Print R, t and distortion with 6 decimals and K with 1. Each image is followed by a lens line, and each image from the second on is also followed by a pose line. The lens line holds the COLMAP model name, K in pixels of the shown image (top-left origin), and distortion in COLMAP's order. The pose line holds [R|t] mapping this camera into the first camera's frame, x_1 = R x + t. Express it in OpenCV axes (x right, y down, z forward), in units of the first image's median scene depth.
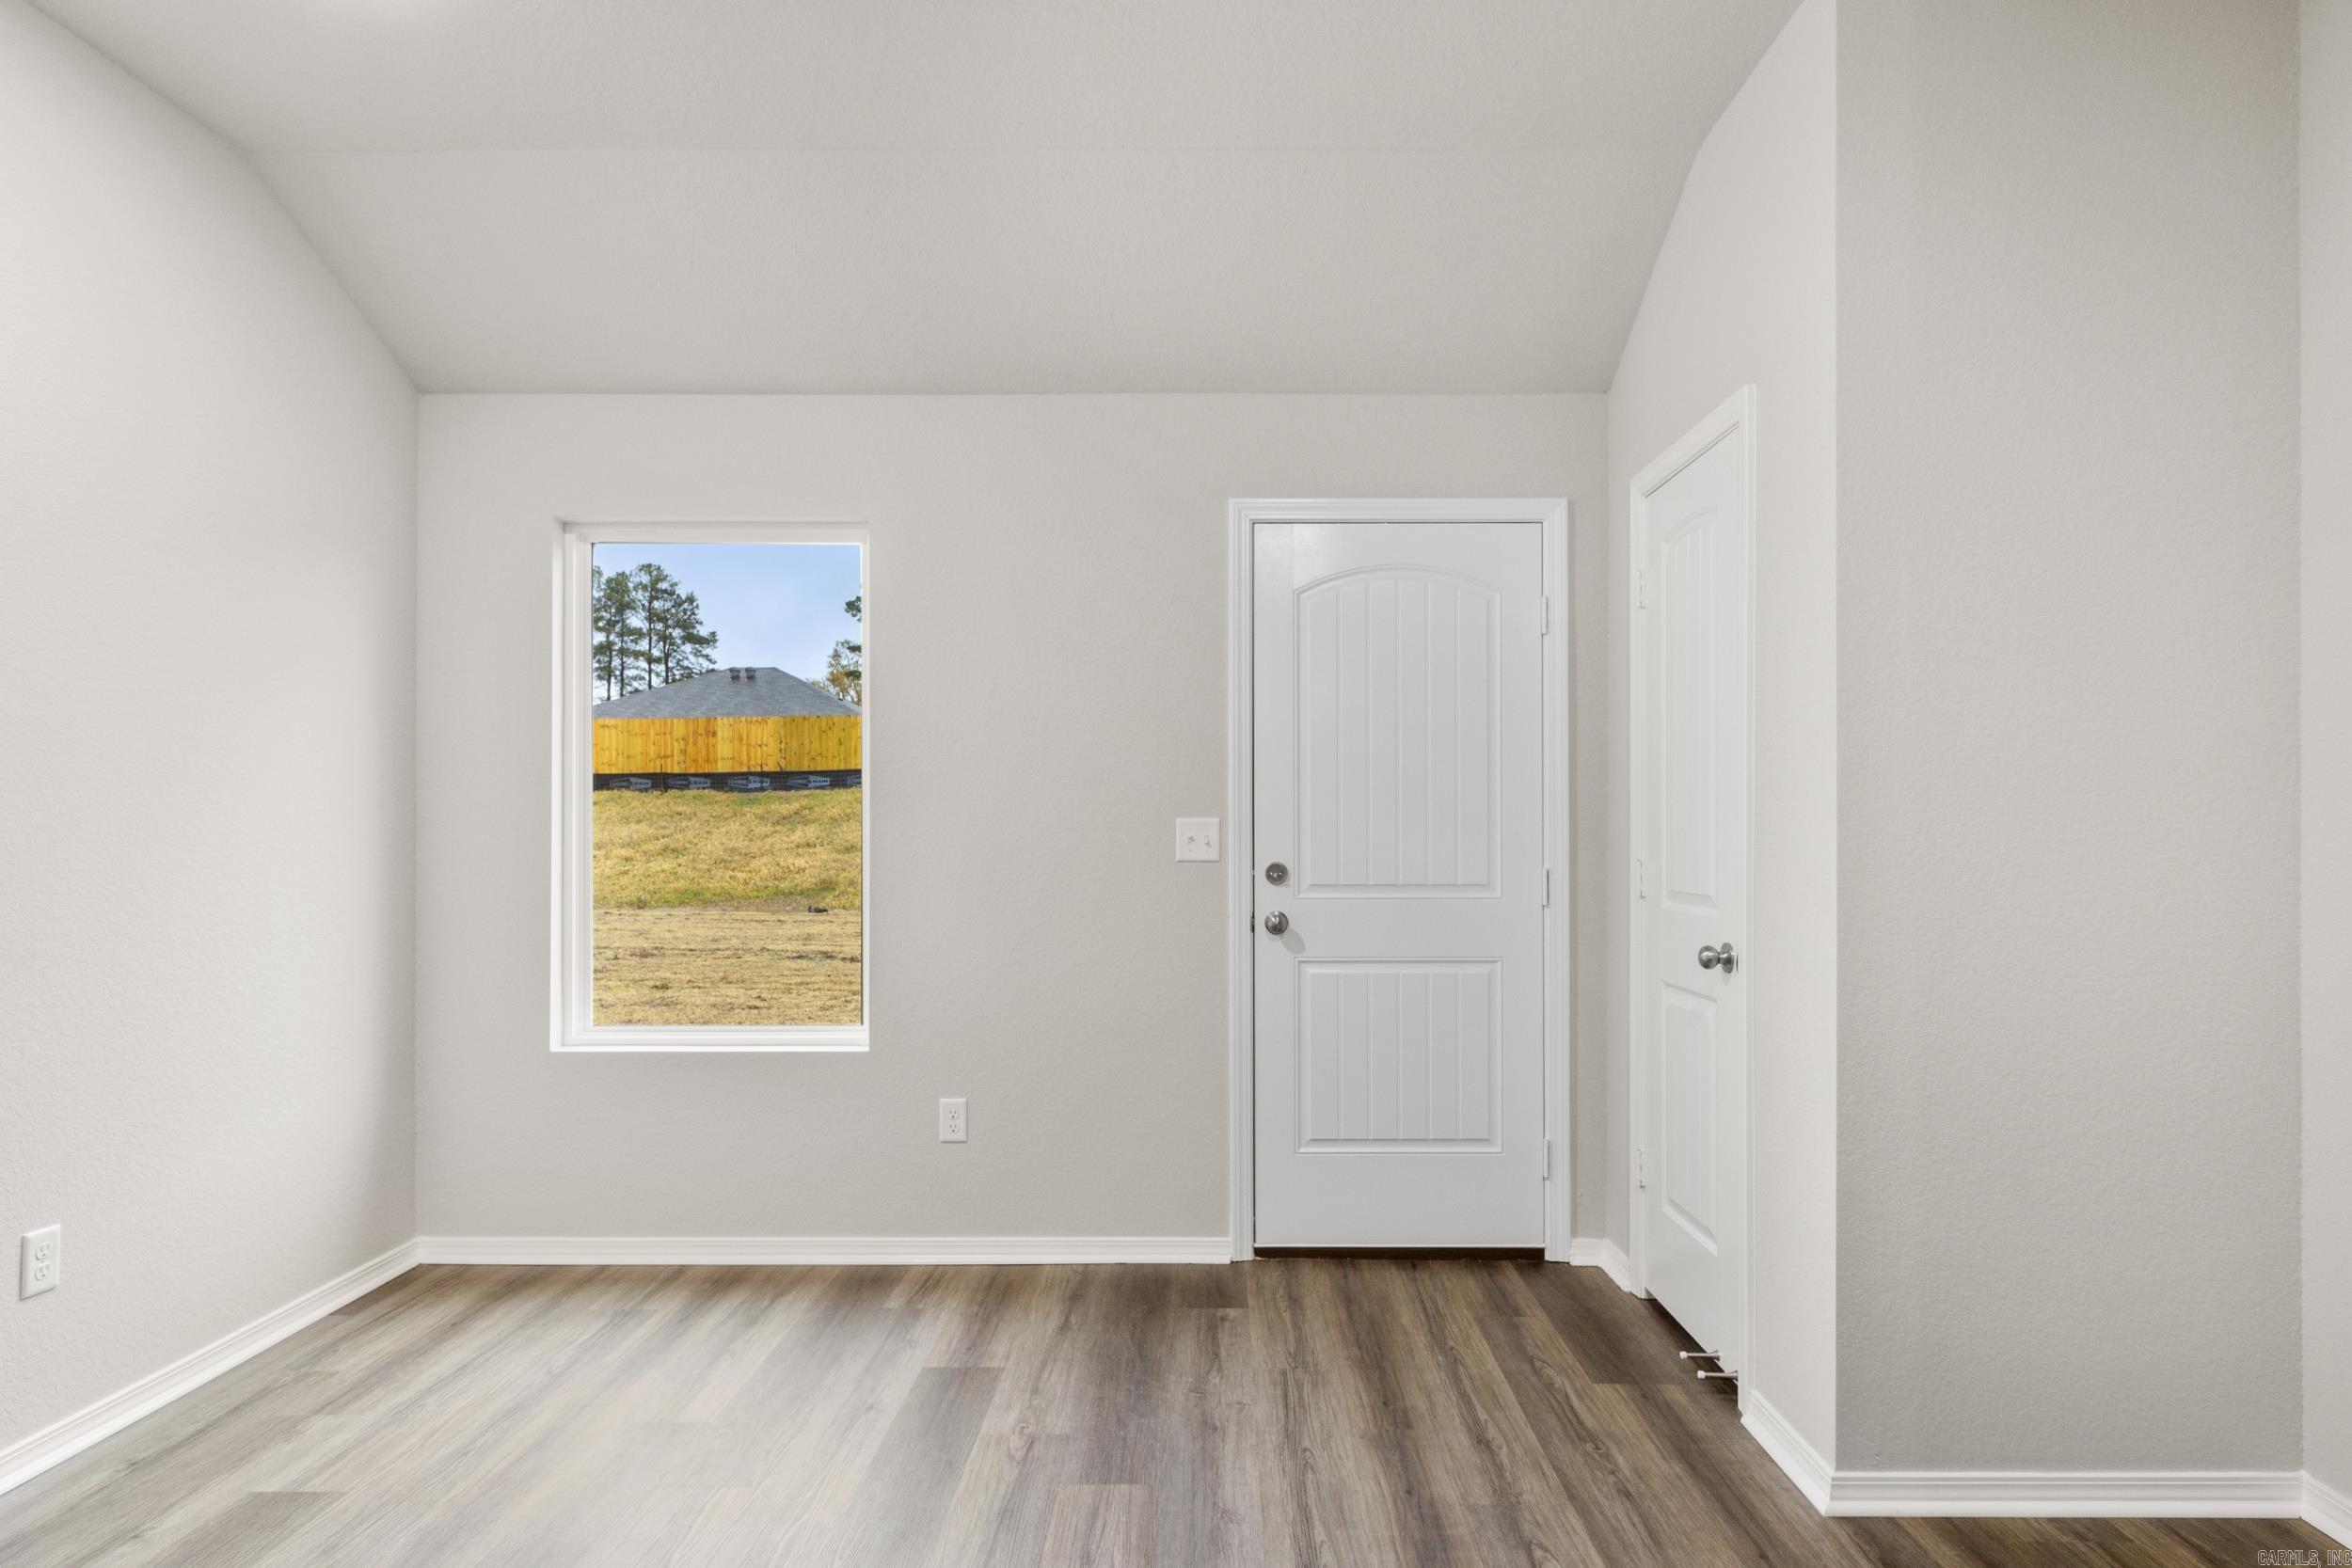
lens RADIAL K [[1279.4, 0, 1213.8], [0, 1279.4, 834.2], [0, 0, 1]] dist [-0.000741, 0.002046]
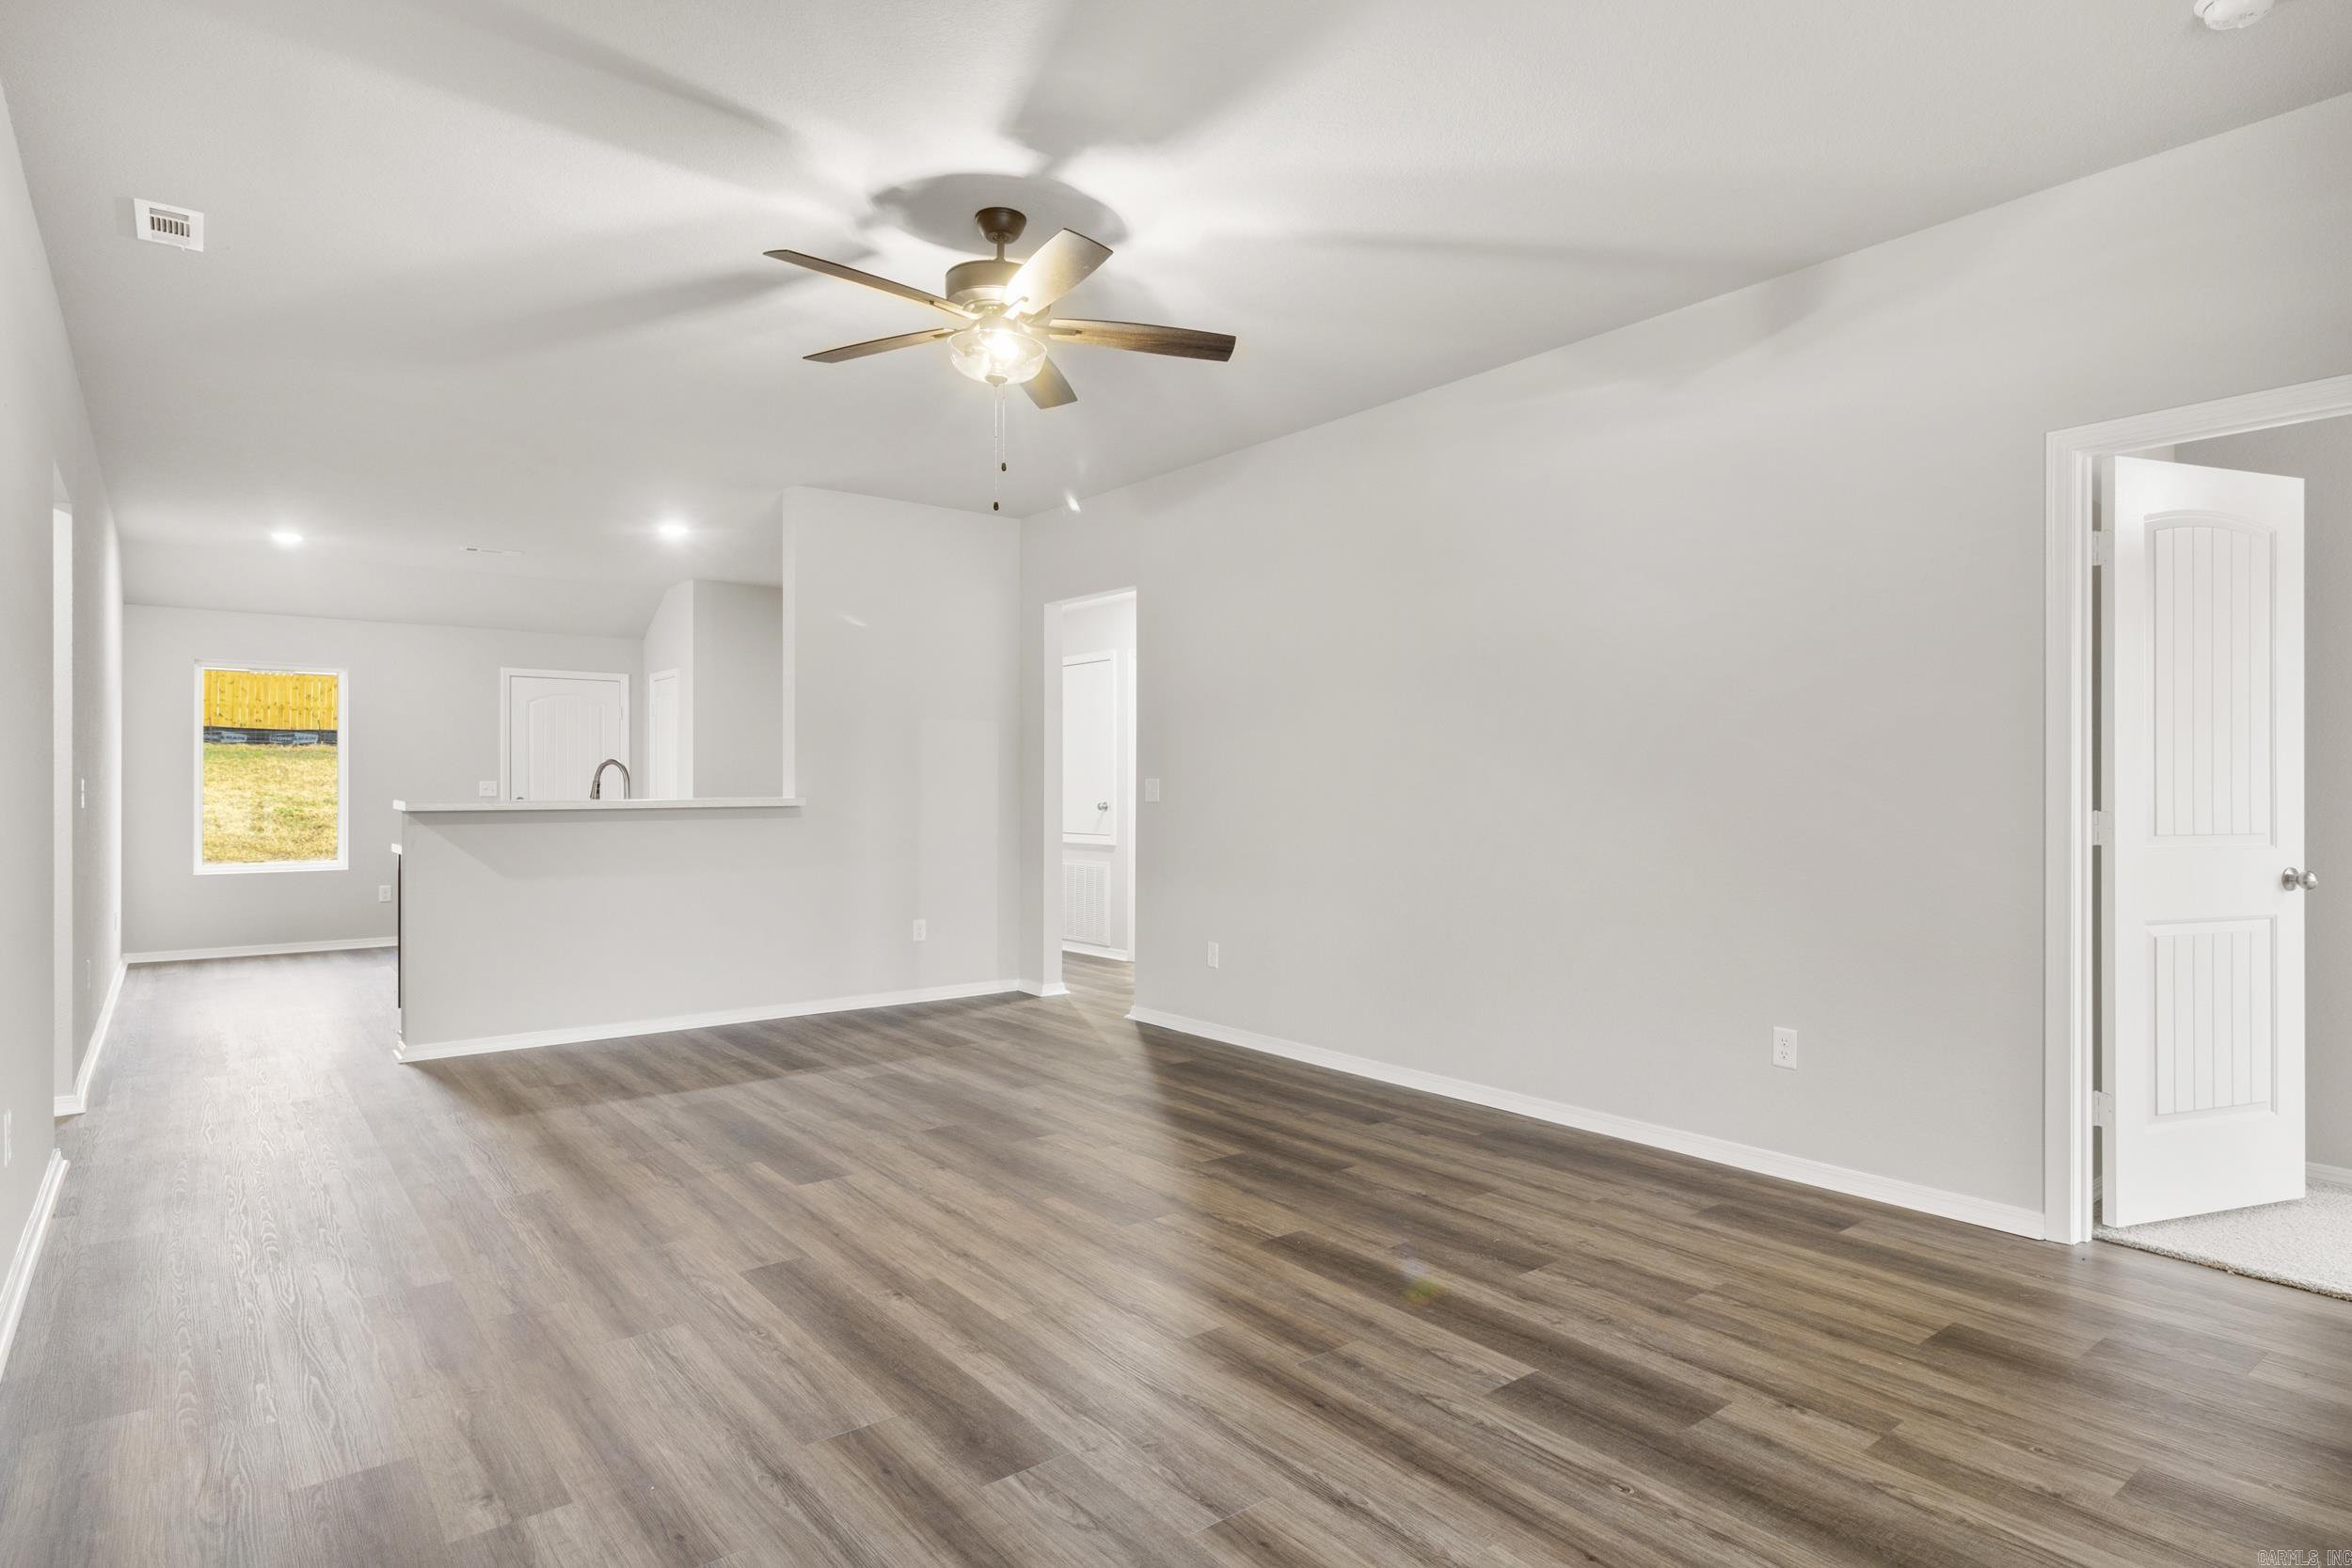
lens RADIAL K [[1279.4, 0, 1186.7], [0, 1279.4, 787.1], [0, 0, 1]] dist [-0.000741, 0.002046]
pose [[0.785845, 0.002753, 0.618418, -0.565886], [-0.000814, 0.999994, -0.003417, 0.009090], [-0.618423, 0.002182, 0.785842, -2.231067]]
